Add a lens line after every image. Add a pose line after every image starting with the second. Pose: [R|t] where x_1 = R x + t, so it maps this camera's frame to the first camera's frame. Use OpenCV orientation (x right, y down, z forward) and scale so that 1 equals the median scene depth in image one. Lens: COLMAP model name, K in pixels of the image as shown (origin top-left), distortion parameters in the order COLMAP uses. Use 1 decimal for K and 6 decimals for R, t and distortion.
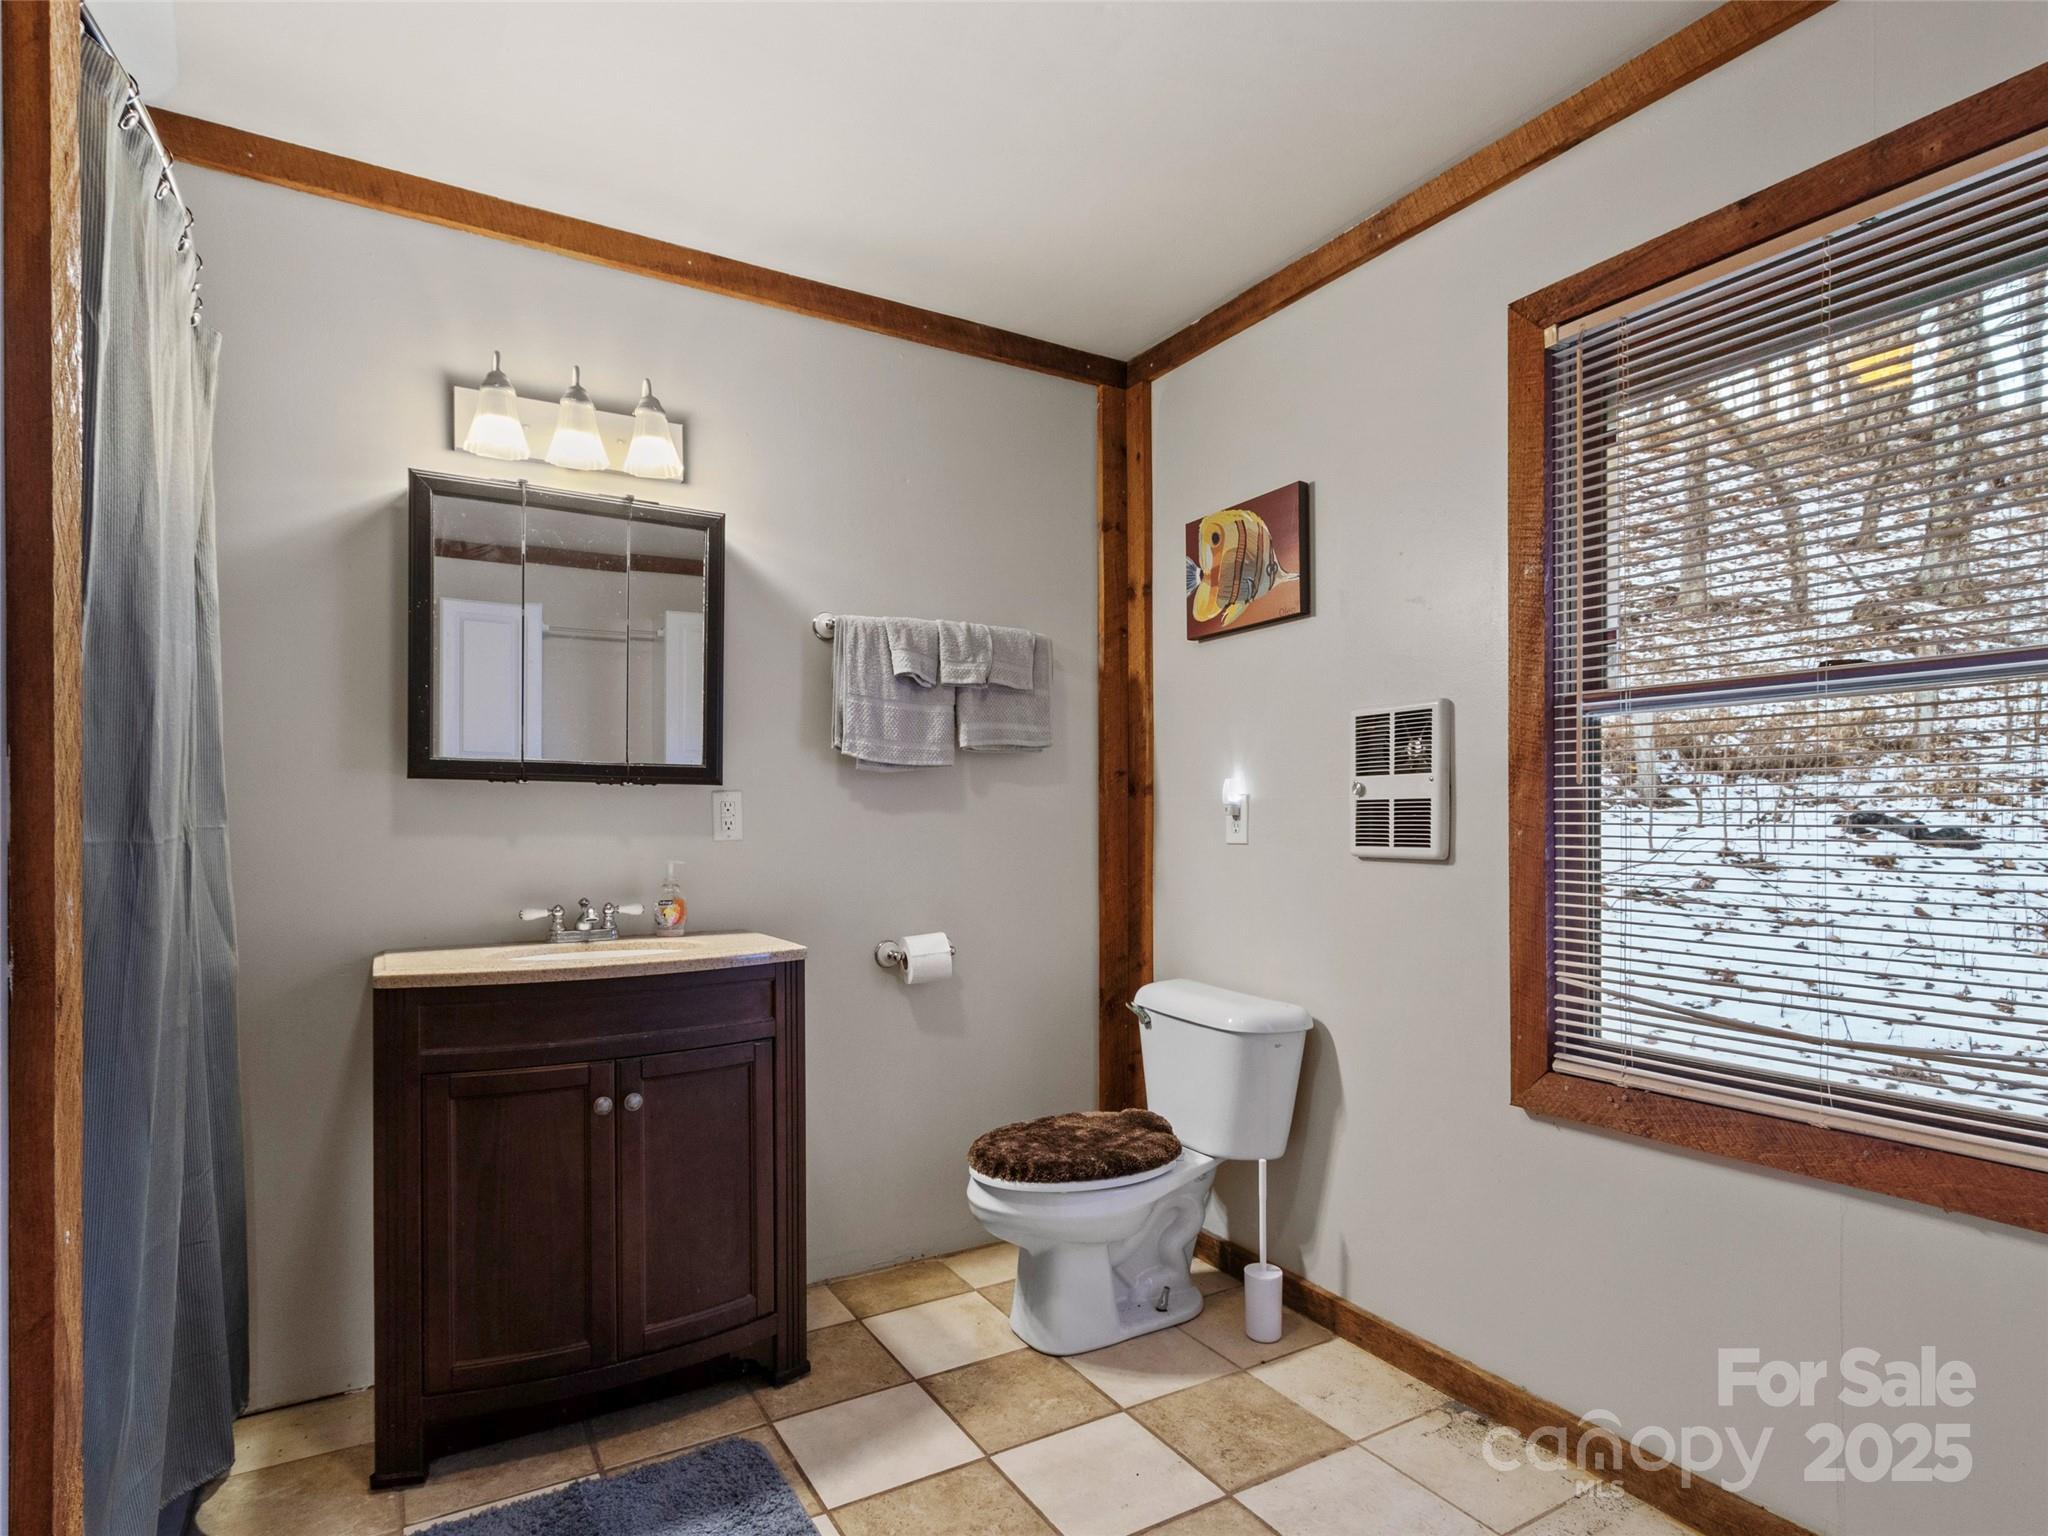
lens RADIAL K [[1078.2, 0, 1020.9], [0, 1078.2, 825.5], [0, 0, 1]] dist [0.000380, -0.000458]
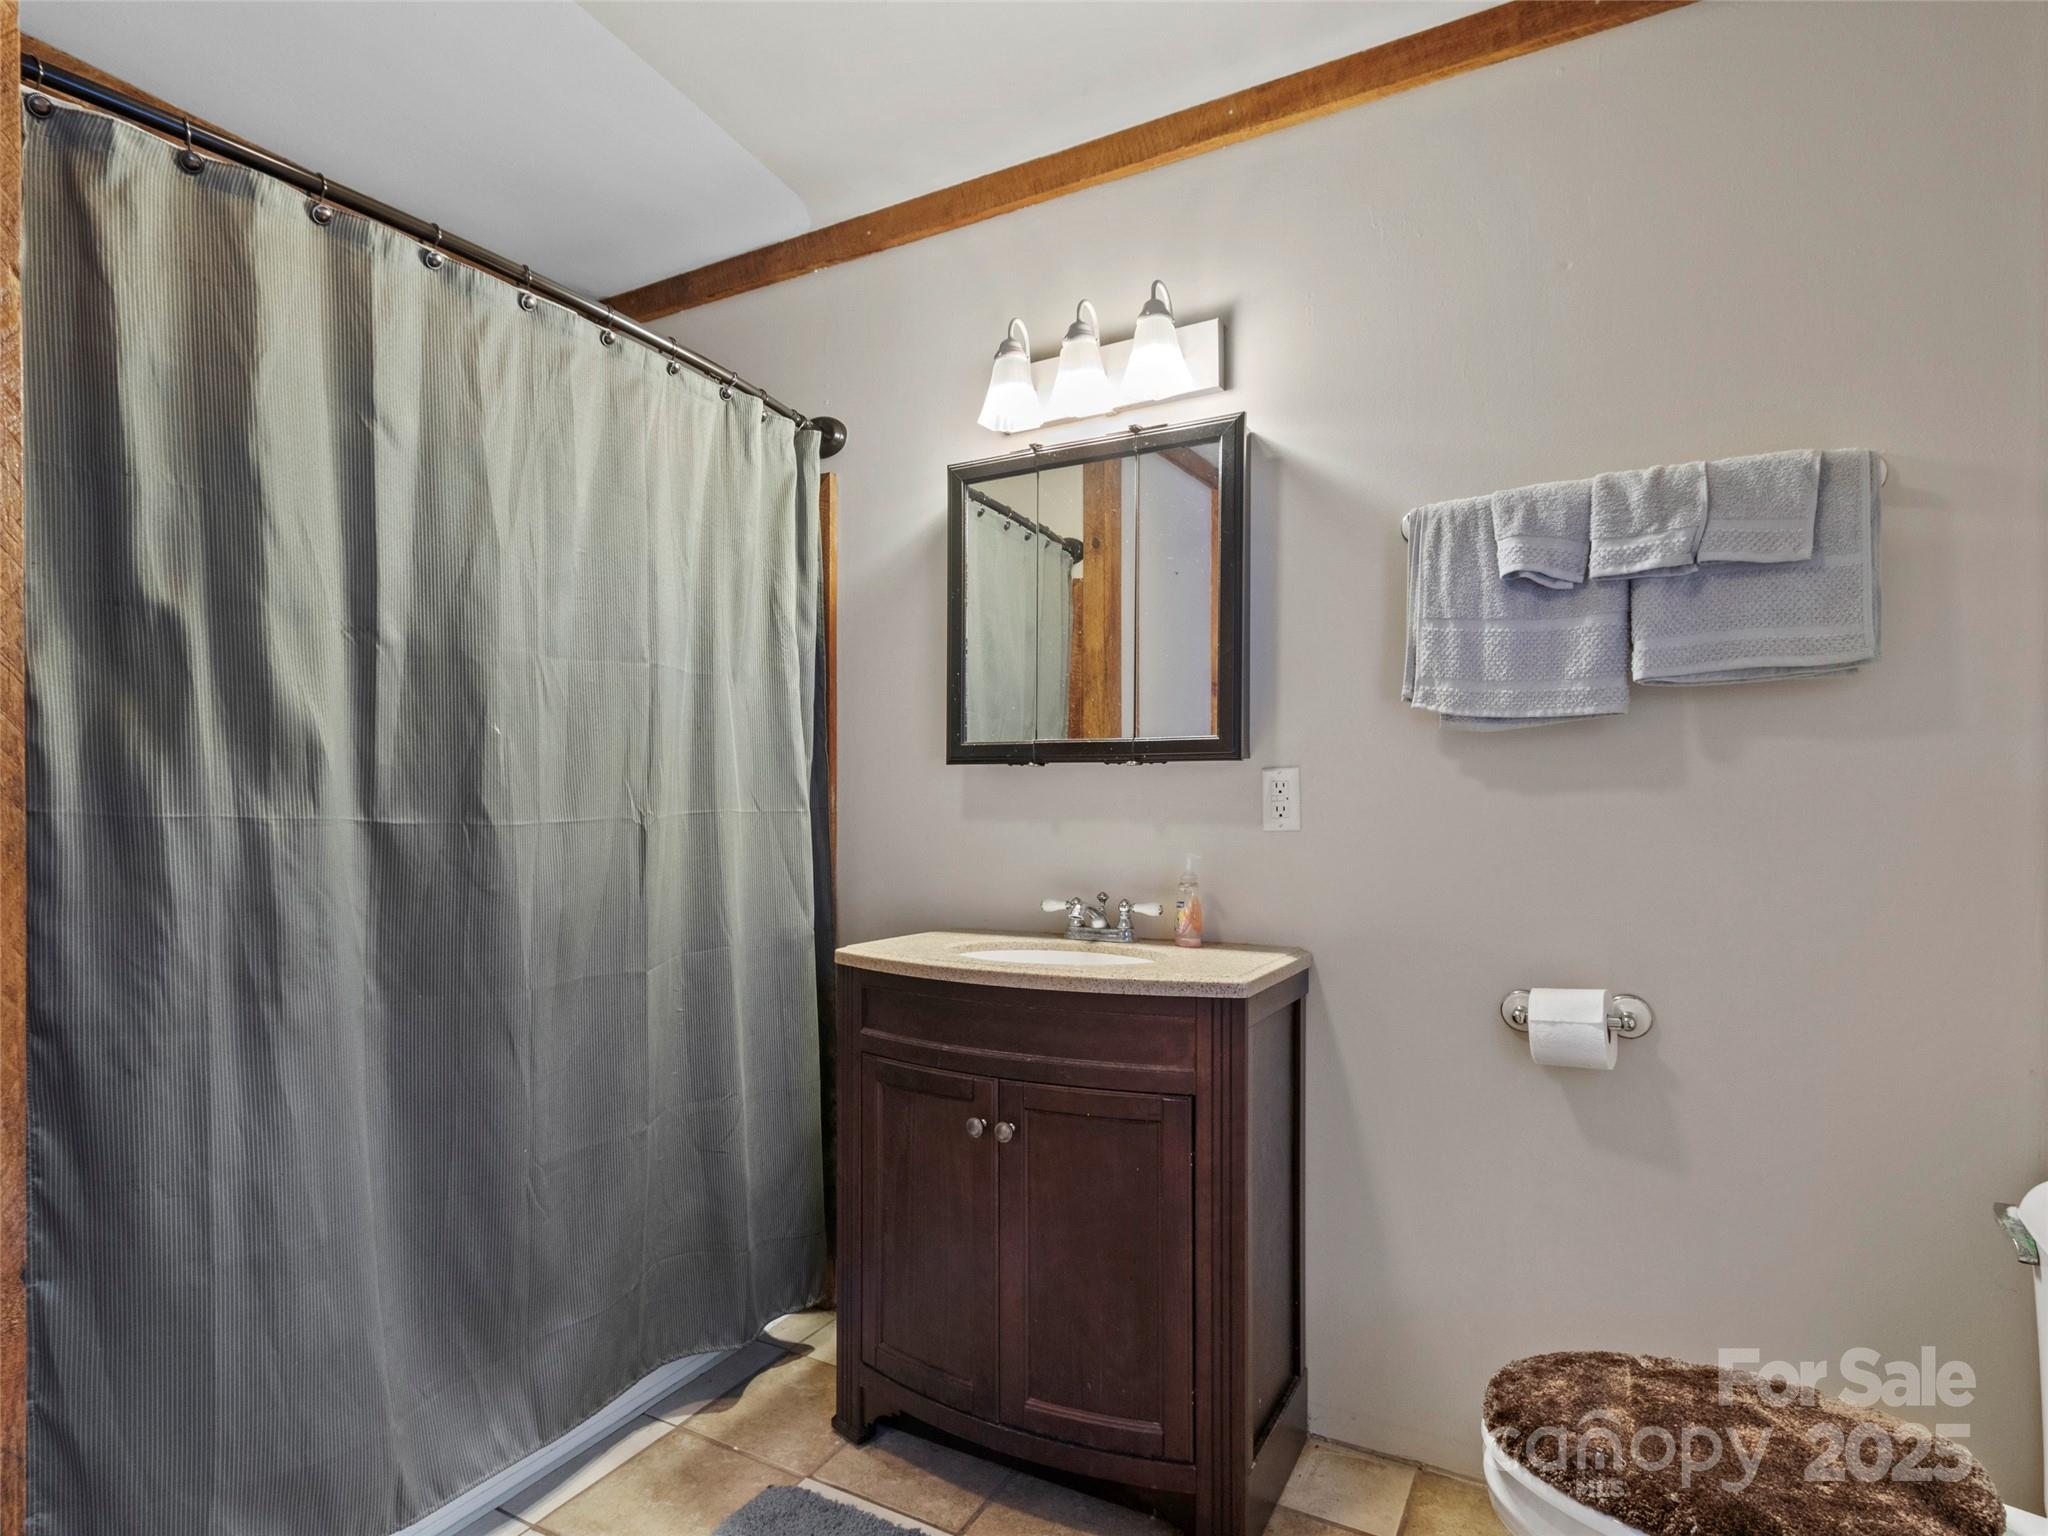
lens RADIAL K [[1067.5, 0, 1026.2], [0, 1067.5, 816.1], [0, 0, 1]] dist [-0.000558, -0.000563]
pose [[0.514747, 0.009617, -0.857288, 0.284211], [-0.003214, 0.999952, 0.009288, -0.003362], [0.857336, -0.002026, 0.514753, 0.432038]]
